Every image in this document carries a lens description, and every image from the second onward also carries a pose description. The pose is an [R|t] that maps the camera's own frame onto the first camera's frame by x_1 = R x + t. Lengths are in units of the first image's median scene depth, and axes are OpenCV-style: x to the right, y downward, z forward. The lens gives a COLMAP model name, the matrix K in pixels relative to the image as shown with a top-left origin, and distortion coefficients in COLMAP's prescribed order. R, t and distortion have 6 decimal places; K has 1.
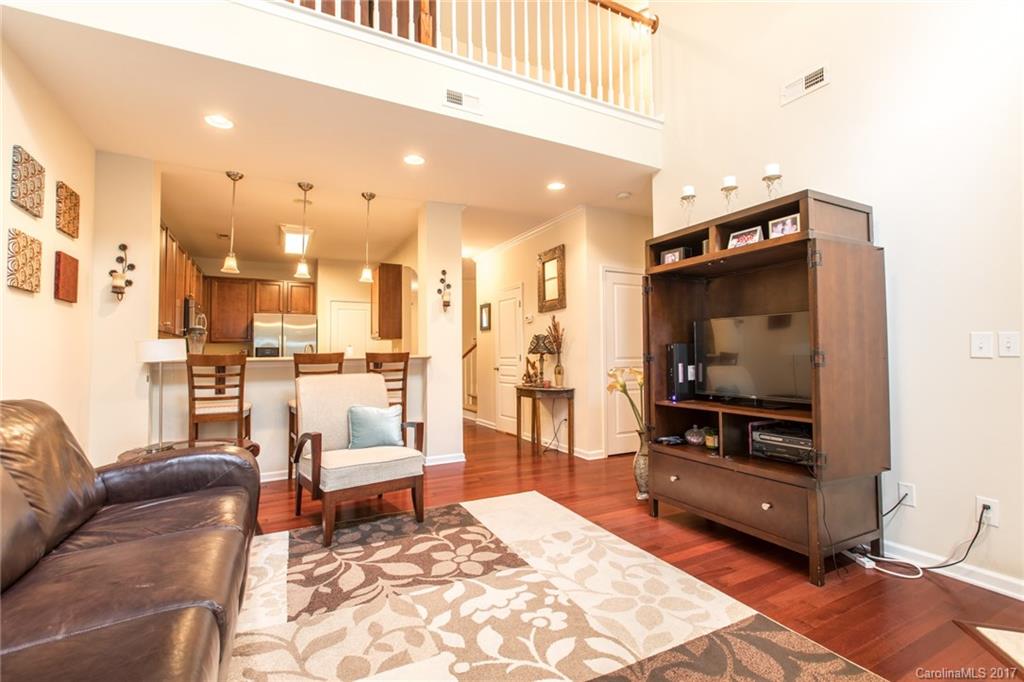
lens RADIAL K [[467.3, 0, 519.2], [0, 467.3, 339.6], [0, 0, 1]] dist [0.007129, 0.000744]
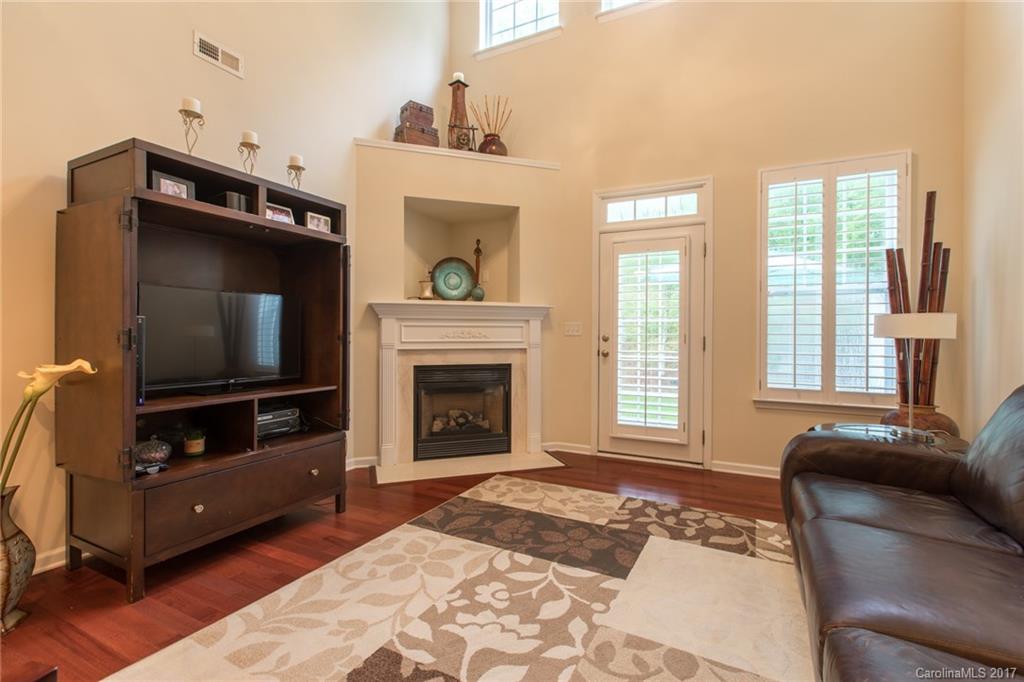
lens RADIAL K [[467.3, 0, 511.8], [0, 467.3, 337.3], [0, 0, 1]] dist [0.007129, 0.000744]
pose [[-0.572314, 0.004429, 0.820022, -0.689762], [-0.027154, 0.999335, -0.024349, 0.056748], [-0.819585, -0.036202, -0.571813, 1.356648]]
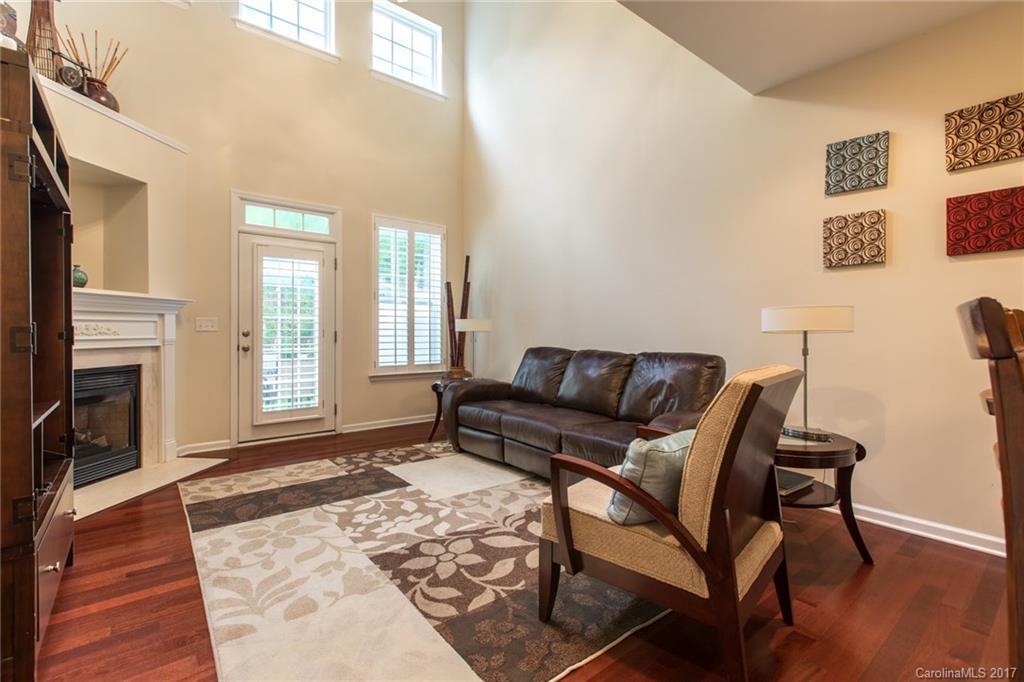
lens RADIAL K [[467.3, 0, 515.0], [0, 467.3, 337.8], [0, 0, 1]] dist [0.007129, 0.000744]
pose [[-0.982437, 0.015802, -0.185923, -0.103999], [0.019517, 0.999644, -0.018166, 0.081096], [0.185570, -0.021476, -0.982396, 2.132151]]
